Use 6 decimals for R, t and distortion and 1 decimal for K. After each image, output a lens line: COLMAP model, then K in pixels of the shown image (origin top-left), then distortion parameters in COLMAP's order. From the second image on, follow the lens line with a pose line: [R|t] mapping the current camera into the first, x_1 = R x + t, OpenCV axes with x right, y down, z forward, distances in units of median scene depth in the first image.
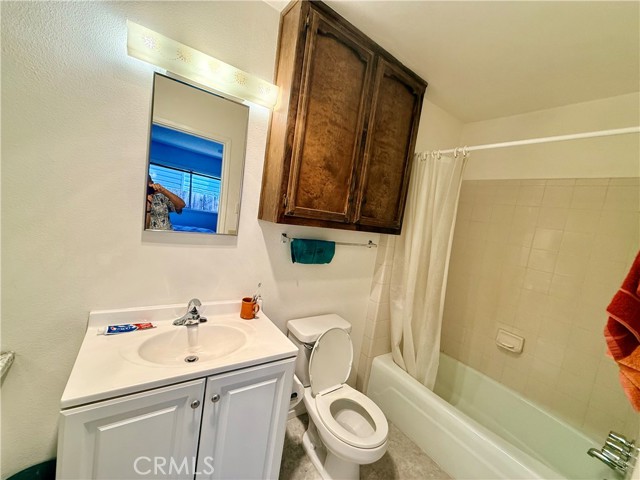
lens RADIAL K [[255.5, 0, 320.0], [0, 255.5, 240.0], [0, 0, 1]] dist [0.002677, 0.000243]
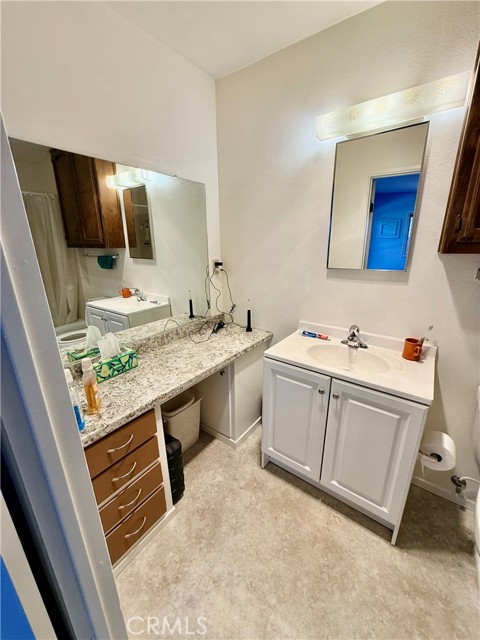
lens RADIAL K [[255.5, 0, 240.0], [0, 255.5, 320.0], [0, 0, 1]] dist [0.002677, 0.000243]
pose [[0.312533, 0.134338, -0.940360, 0.473936], [-0.040295, 0.990933, 0.128170, 0.075120], [0.949052, -0.002166, 0.315113, 0.110690]]
